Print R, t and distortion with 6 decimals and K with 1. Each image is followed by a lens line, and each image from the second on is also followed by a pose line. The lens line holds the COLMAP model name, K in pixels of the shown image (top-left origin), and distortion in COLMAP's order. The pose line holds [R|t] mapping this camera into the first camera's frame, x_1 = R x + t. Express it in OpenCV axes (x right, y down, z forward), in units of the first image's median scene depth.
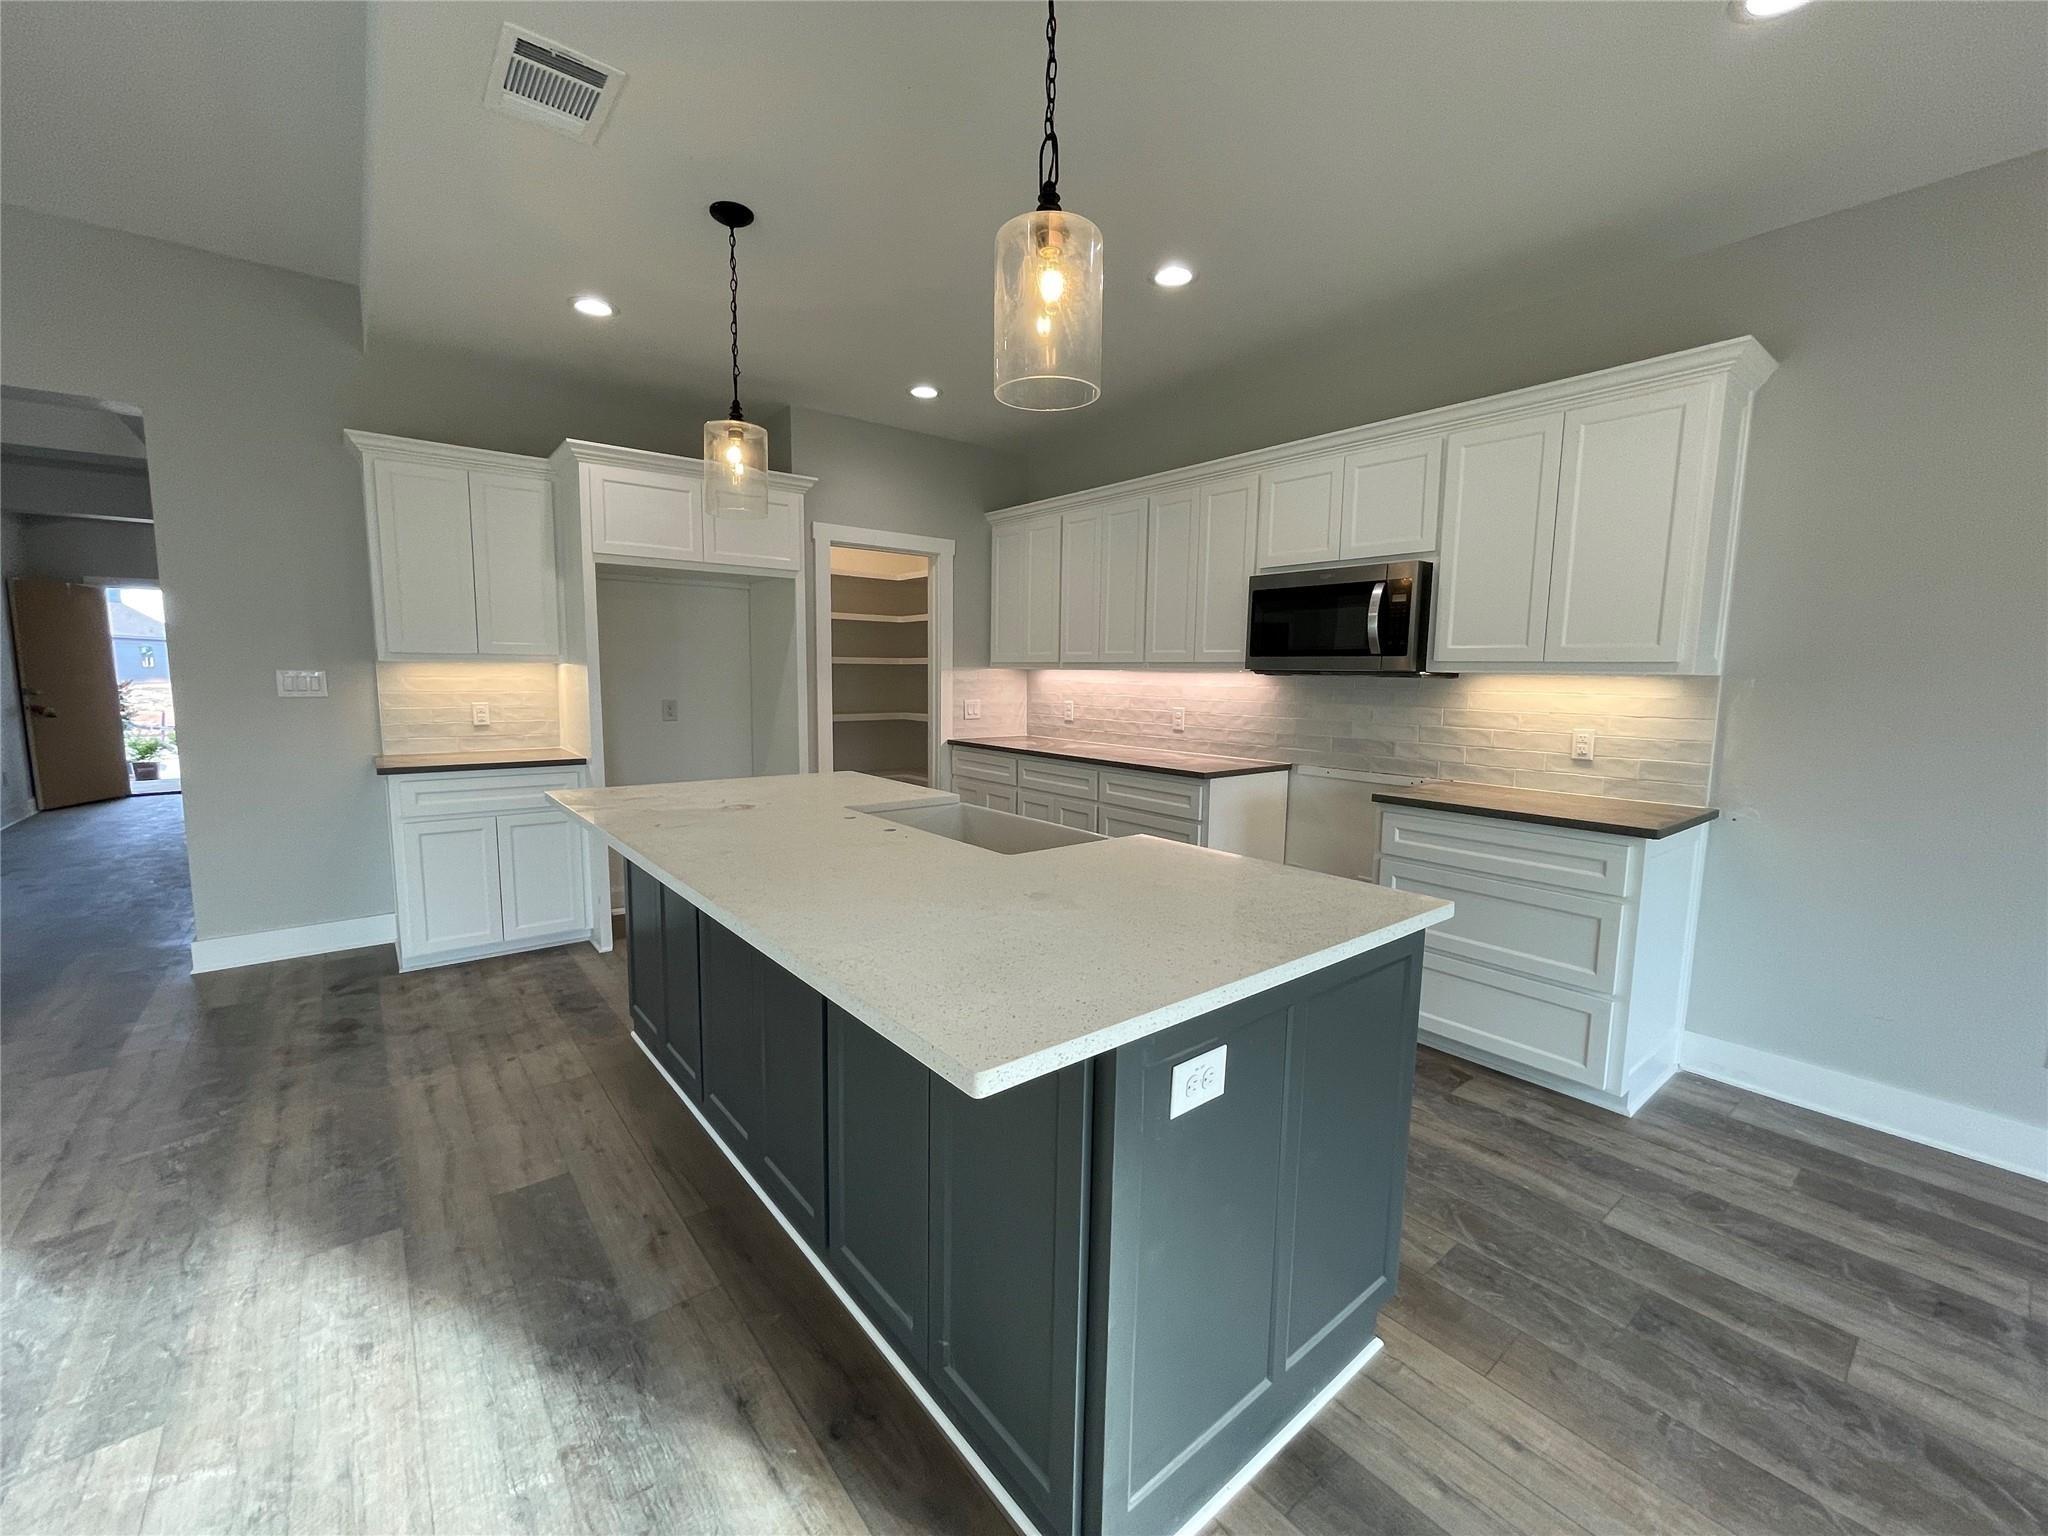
lens RADIAL K [[829.2, 0, 1023.9], [0, 829.2, 769.2], [0, 0, 1]] dist [-0.000136, -0.000018]
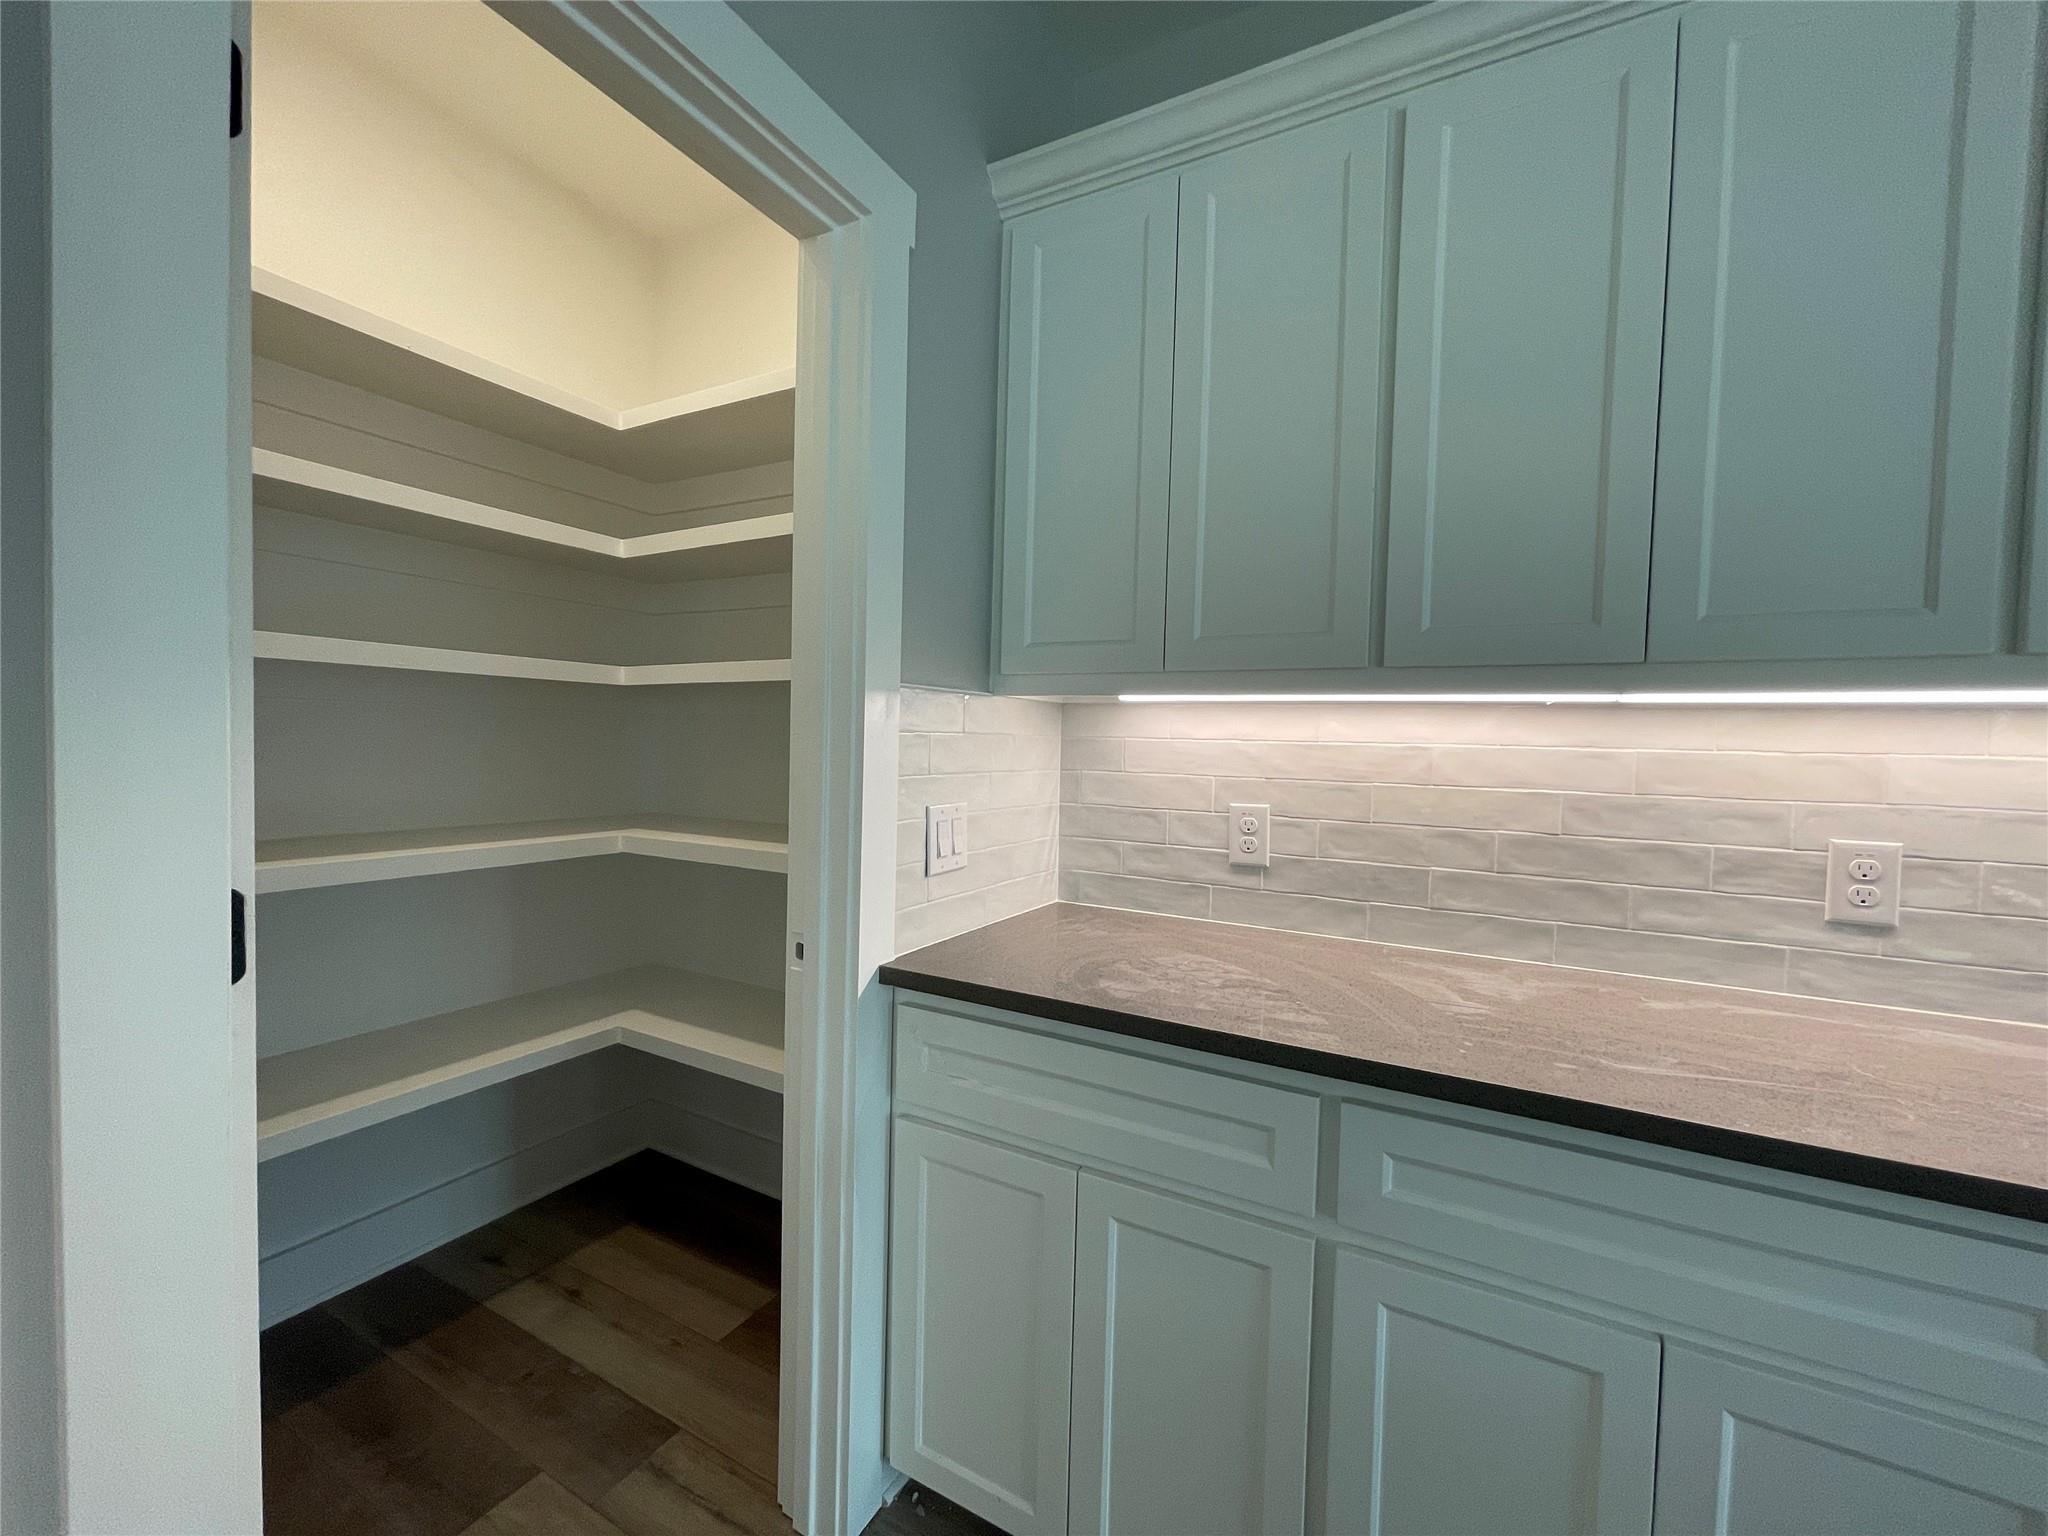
lens RADIAL K [[829.2, 0, 1023.5], [0, 829.2, 764.7], [0, 0, 1]] dist [-0.000136, -0.000018]
pose [[0.928337, 0.002290, 0.371733, -0.144603], [0.029901, 0.996281, -0.080810, -0.074484], [-0.370535, 0.086134, 0.924816, 0.745782]]
